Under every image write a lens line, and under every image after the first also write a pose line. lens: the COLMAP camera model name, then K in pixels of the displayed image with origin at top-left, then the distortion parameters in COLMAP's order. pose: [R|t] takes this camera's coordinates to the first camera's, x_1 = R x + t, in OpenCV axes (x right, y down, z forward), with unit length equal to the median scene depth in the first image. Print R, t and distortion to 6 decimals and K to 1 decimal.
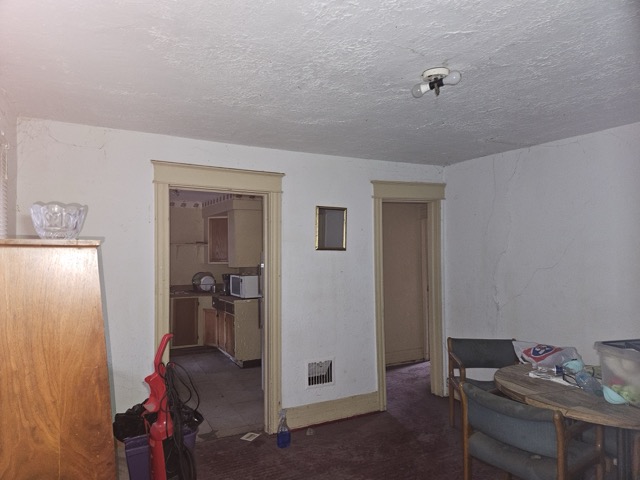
lens RADIAL K [[426.6, 0, 309.1], [0, 426.6, 240.9], [0, 0, 1]] dist [0.041407, -0.002478]
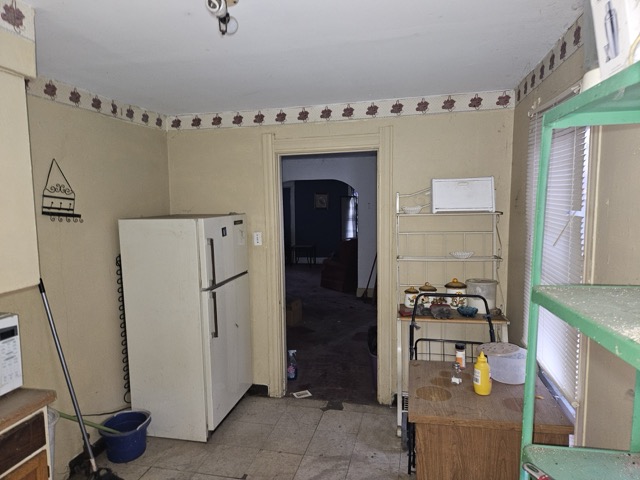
lens RADIAL K [[426.6, 0, 309.1], [0, 426.6, 240.9], [0, 0, 1]] dist [0.041407, -0.002478]
pose [[-0.755837, -0.045530, 0.653175, -0.532121], [0.007090, 0.996952, 0.077698, 0.003269], [-0.654722, 0.063358, -0.753210, 1.148683]]
